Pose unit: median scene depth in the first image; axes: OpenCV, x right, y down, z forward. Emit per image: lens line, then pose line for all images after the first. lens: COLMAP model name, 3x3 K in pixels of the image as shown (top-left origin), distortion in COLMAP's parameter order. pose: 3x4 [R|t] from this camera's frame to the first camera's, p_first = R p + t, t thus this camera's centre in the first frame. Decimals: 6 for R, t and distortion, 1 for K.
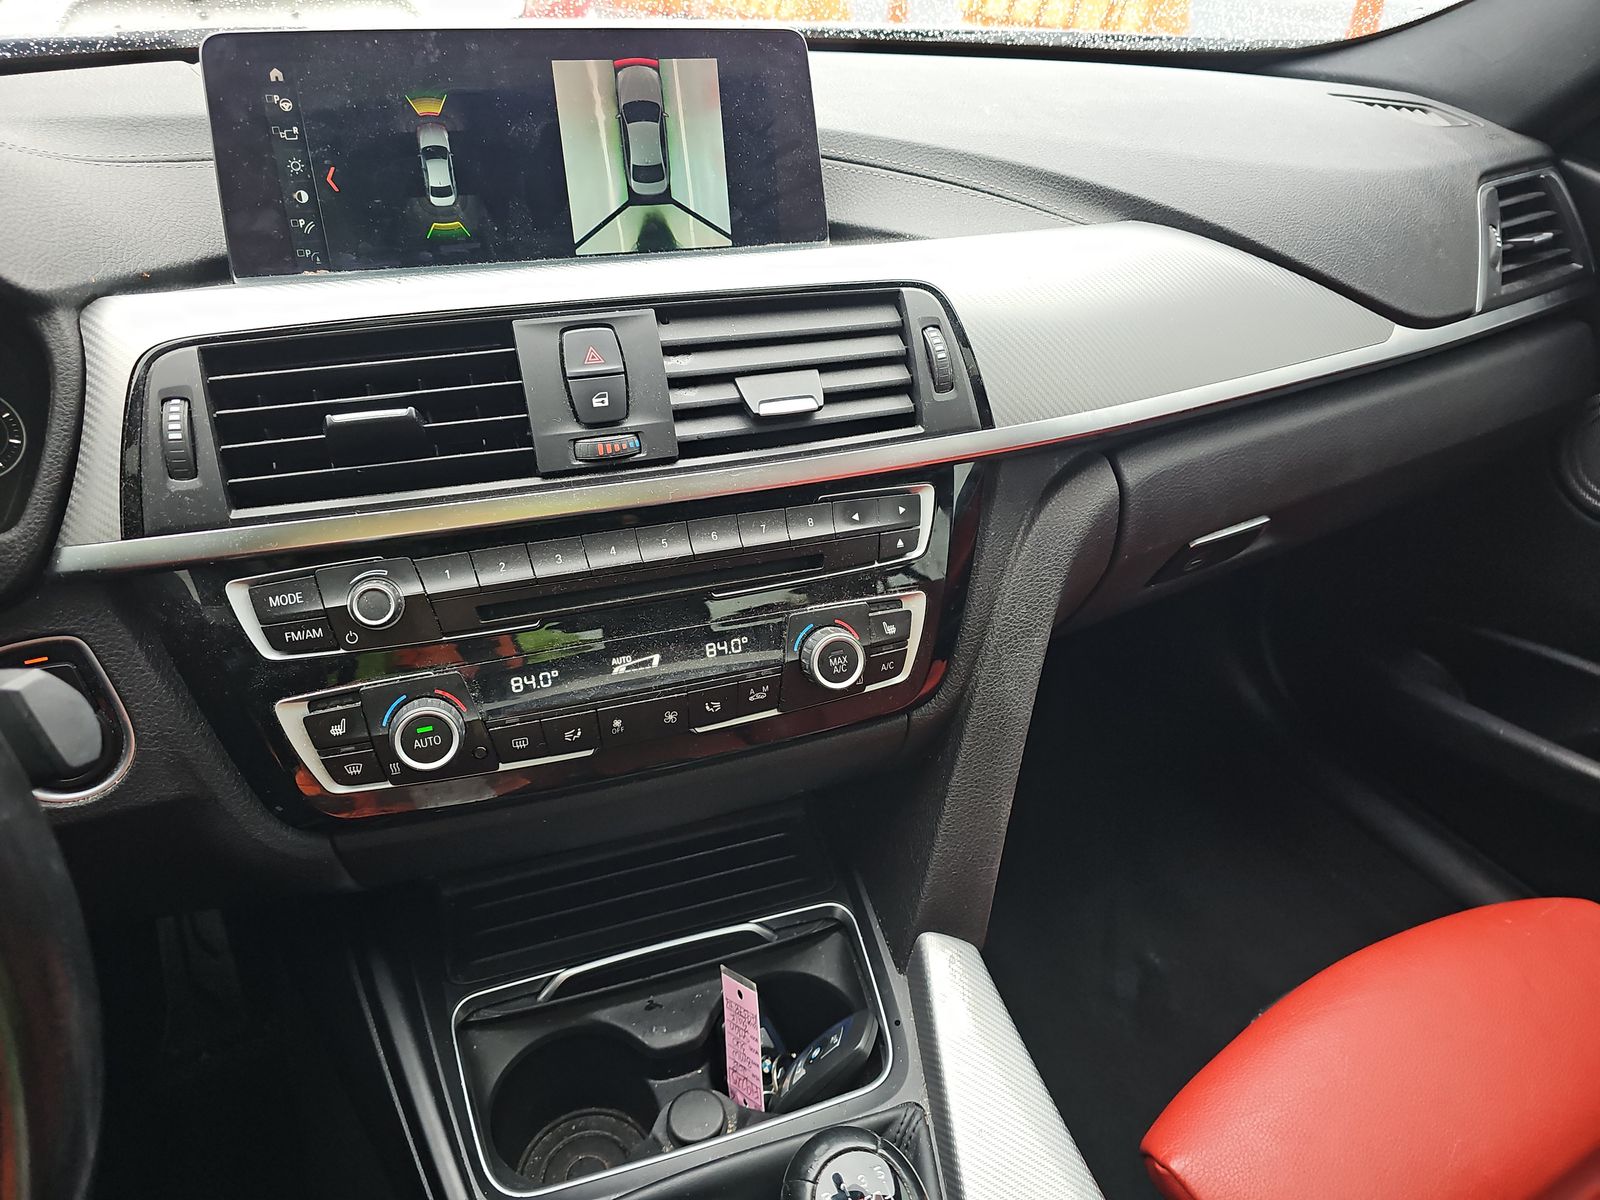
lens RADIAL K [[1000.9, 0, 800.0], [0, 1000.9, 600.0], [0, 0, 1]] dist [0.001677, -0.028878]
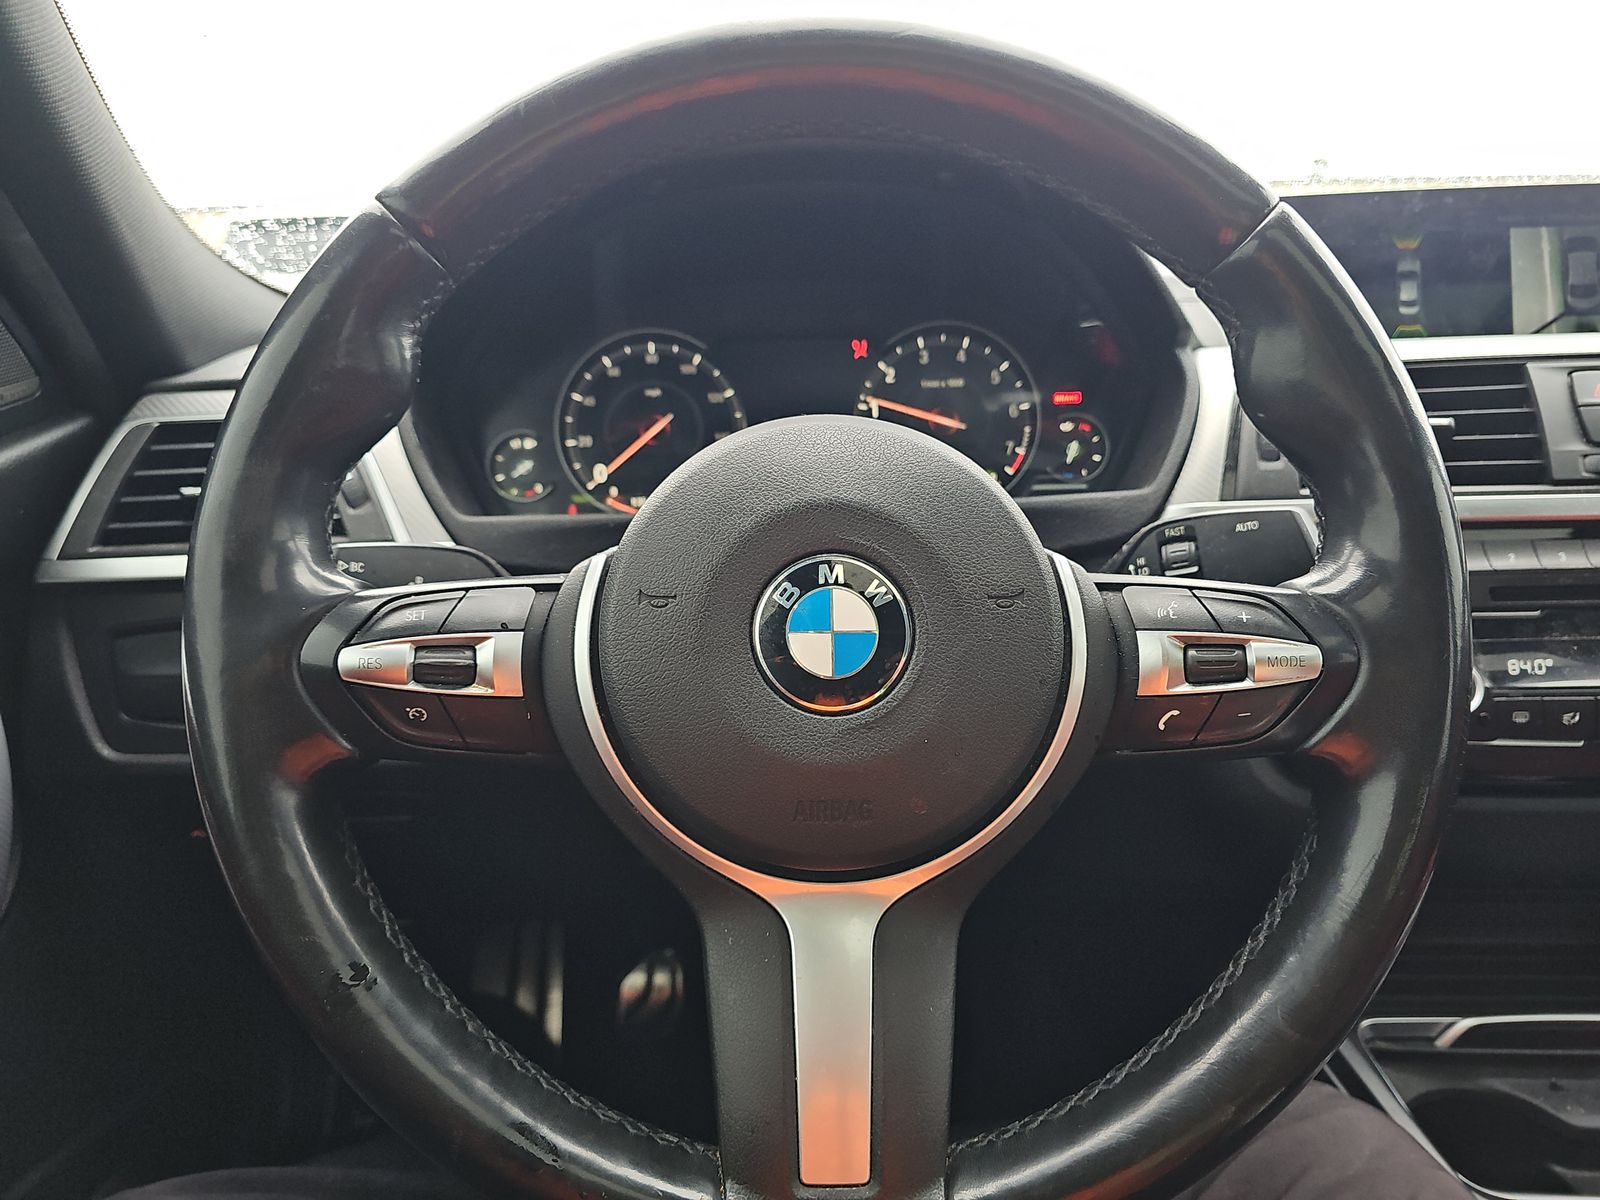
lens RADIAL K [[1000.9, 0, 800.0], [0, 1000.9, 600.0], [0, 0, 1]] dist [0.001677, -0.028878]
pose [[0.907277, 0.041442, -0.418486, -0.541230], [-0.178602, 0.938898, -0.294231, 0.478676], [0.380722, 0.341691, 0.859243, -0.267802]]
